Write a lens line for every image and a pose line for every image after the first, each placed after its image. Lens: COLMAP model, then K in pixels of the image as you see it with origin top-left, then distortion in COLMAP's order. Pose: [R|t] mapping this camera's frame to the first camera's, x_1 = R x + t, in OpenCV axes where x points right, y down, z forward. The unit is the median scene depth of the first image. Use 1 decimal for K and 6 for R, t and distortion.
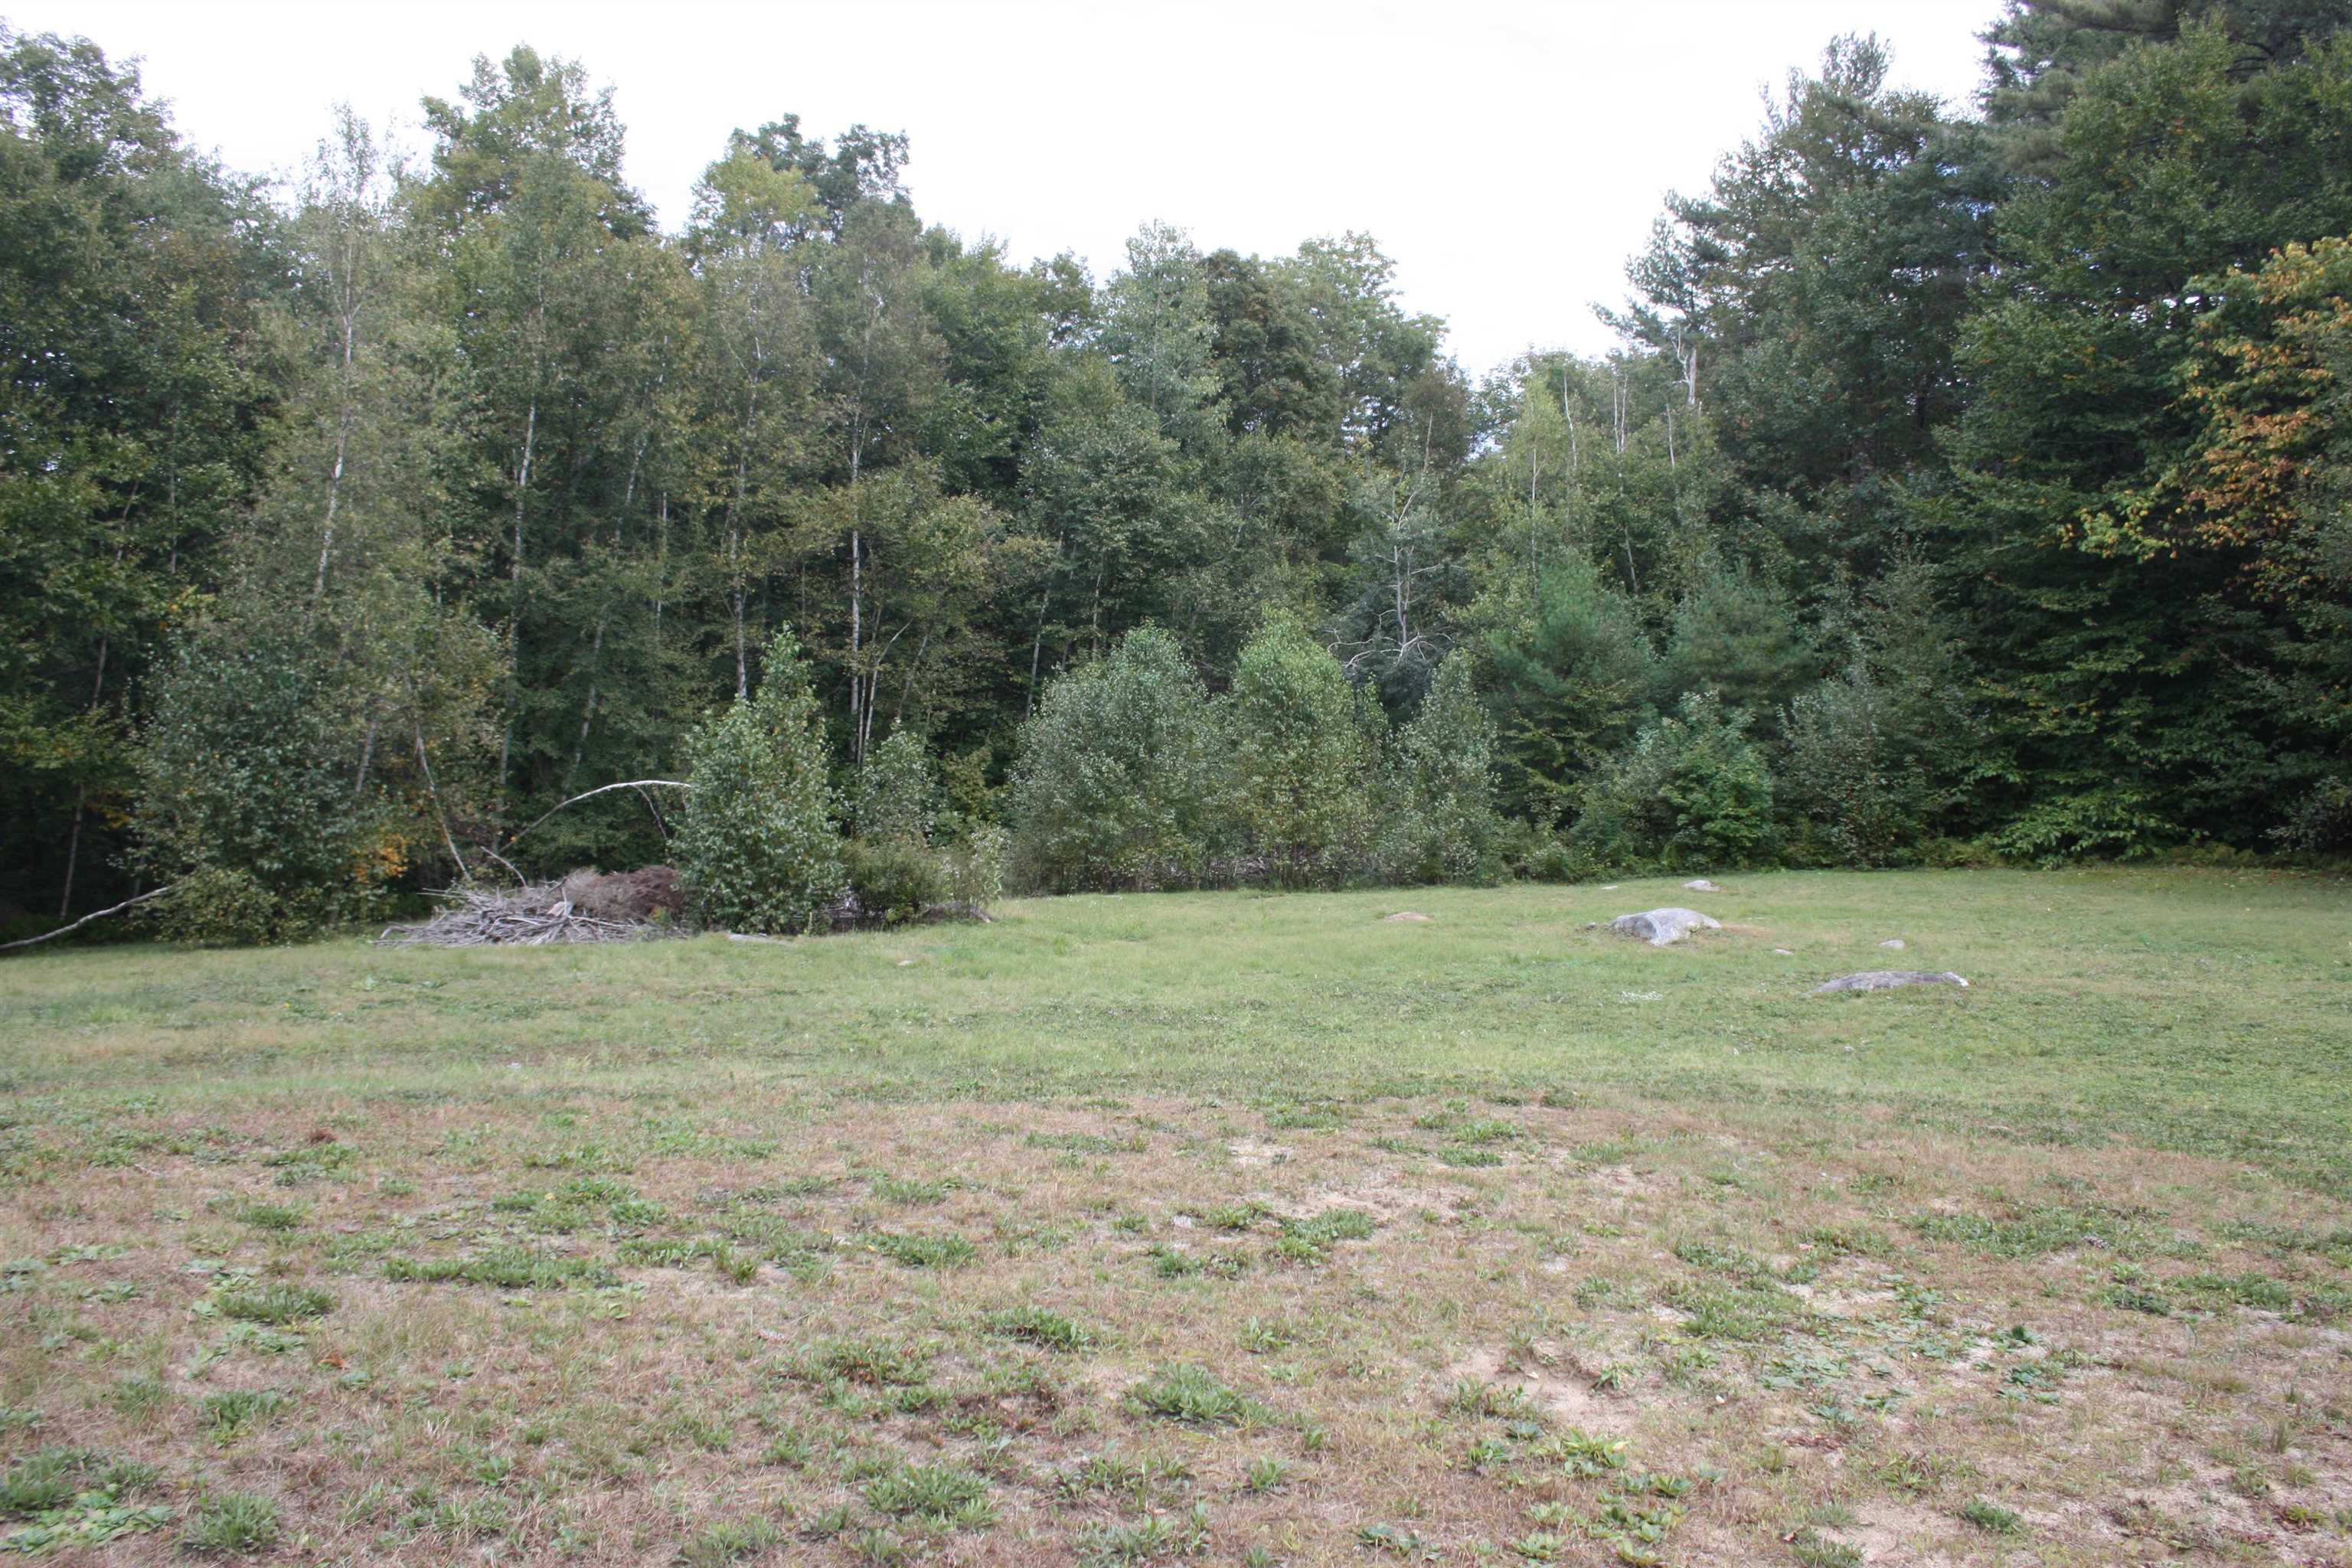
lens RADIAL K [[1961.7, 0, 1187.7], [0, 1961.7, 766.5], [0, 0, 1]] dist [-0.153135, 0.122643]
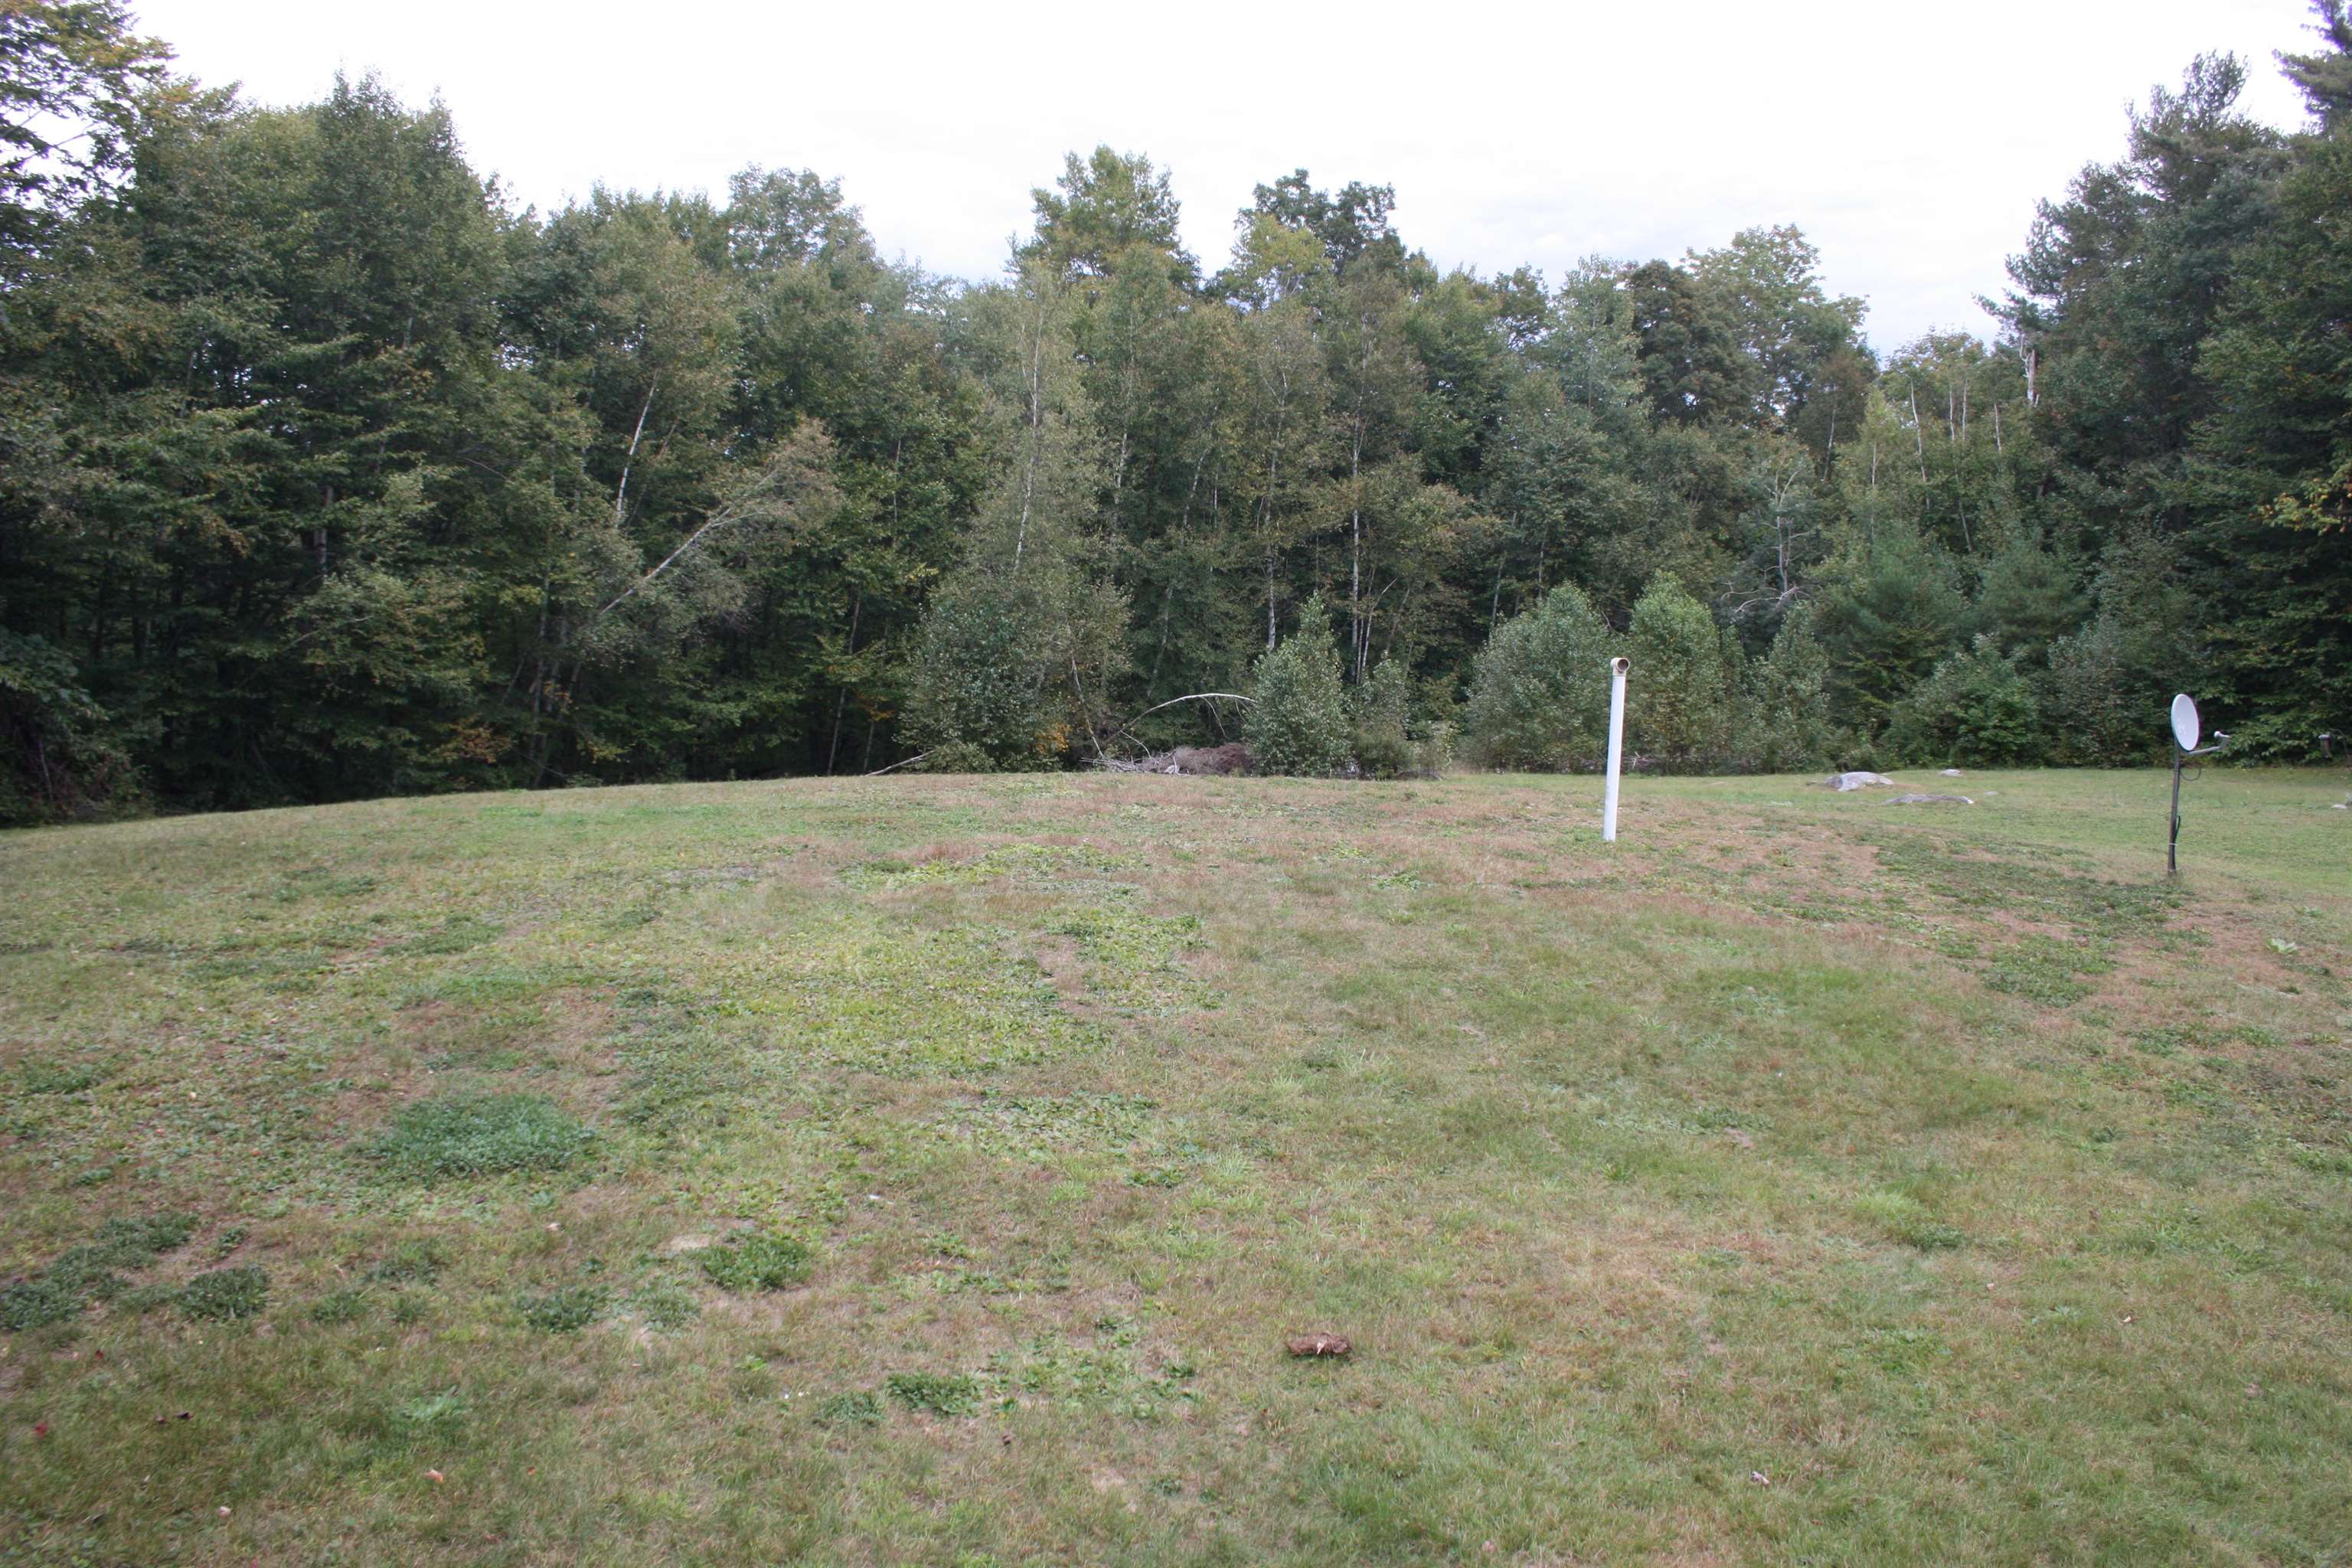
lens RADIAL K [[1961.7, 0, 1166.0], [0, 1961.7, 772.2], [0, 0, 1]] dist [-0.153135, 0.122643]
pose [[0.966338, 0.016228, -0.256762, 0.060219], [-0.006705, 0.999258, 0.037923, 0.010214], [0.257187, -0.034925, 0.965730, -0.396461]]
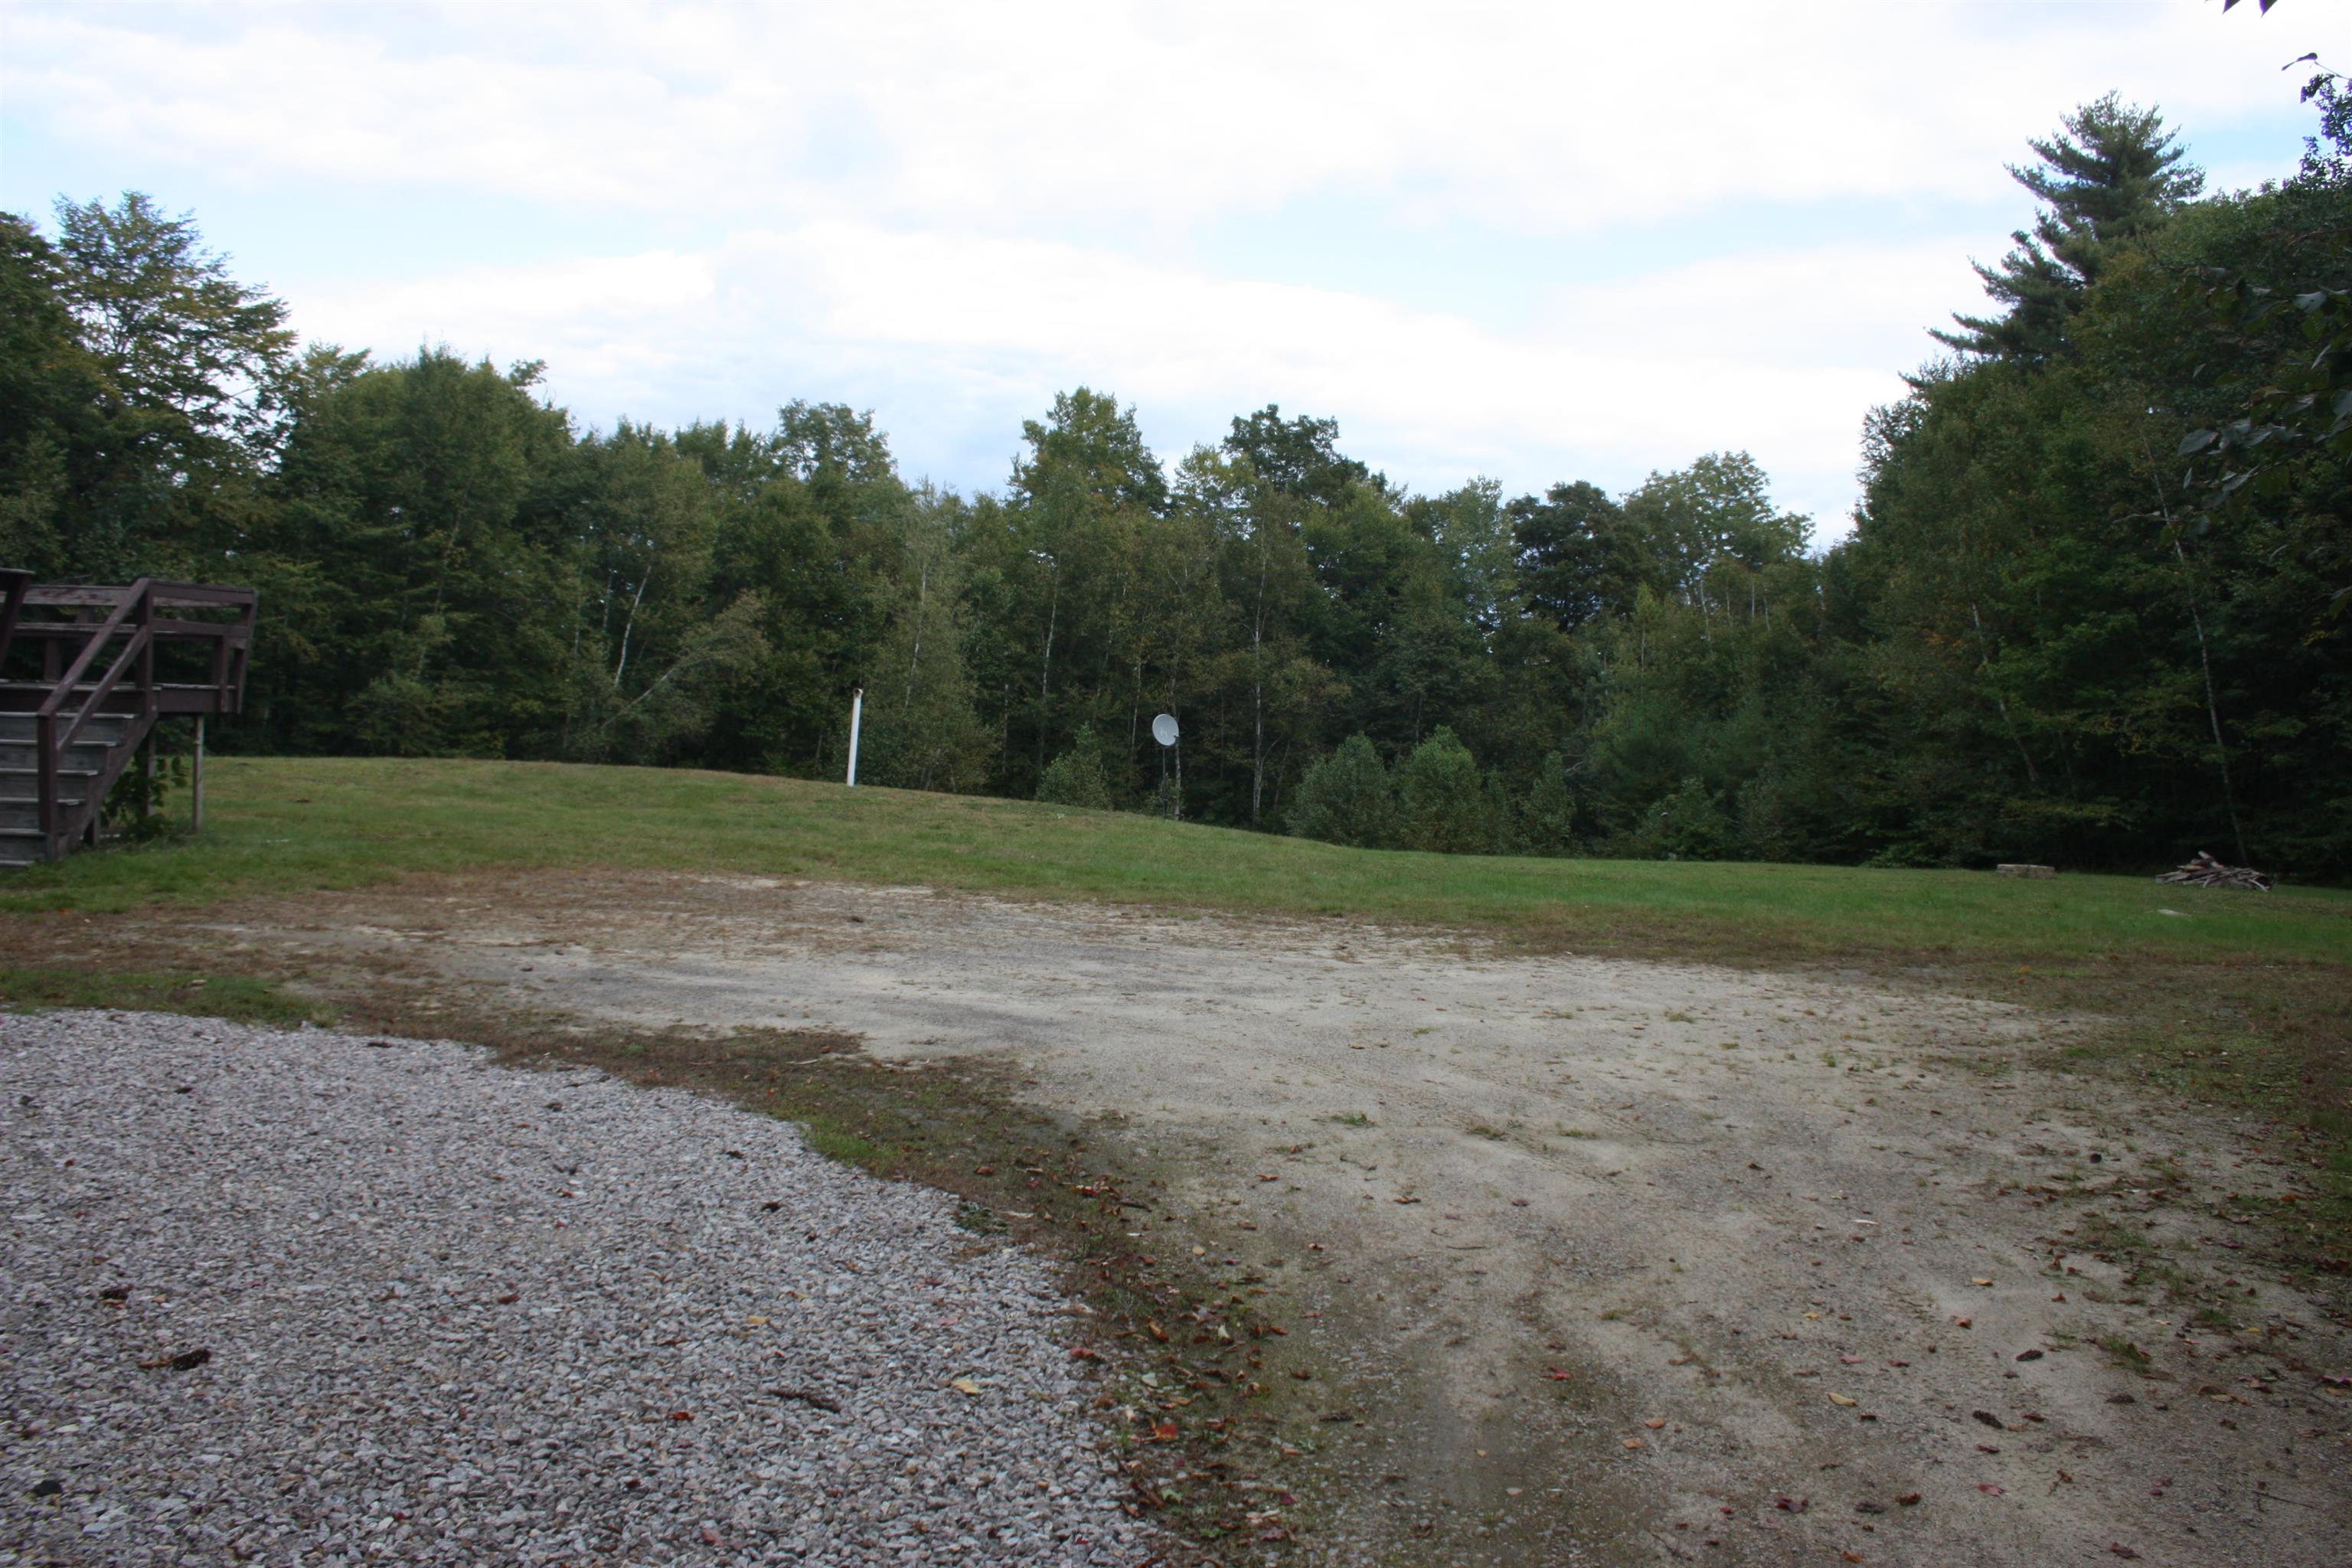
lens RADIAL K [[1961.7, 0, 1179.7], [0, 1961.7, 776.3], [0, 0, 1]] dist [-0.153135, 0.122643]
pose [[0.926236, 0.018274, -0.376500, 0.475315], [-0.045314, 0.996979, -0.063088, 0.080520], [0.374210, 0.075495, 0.924266, -0.653913]]
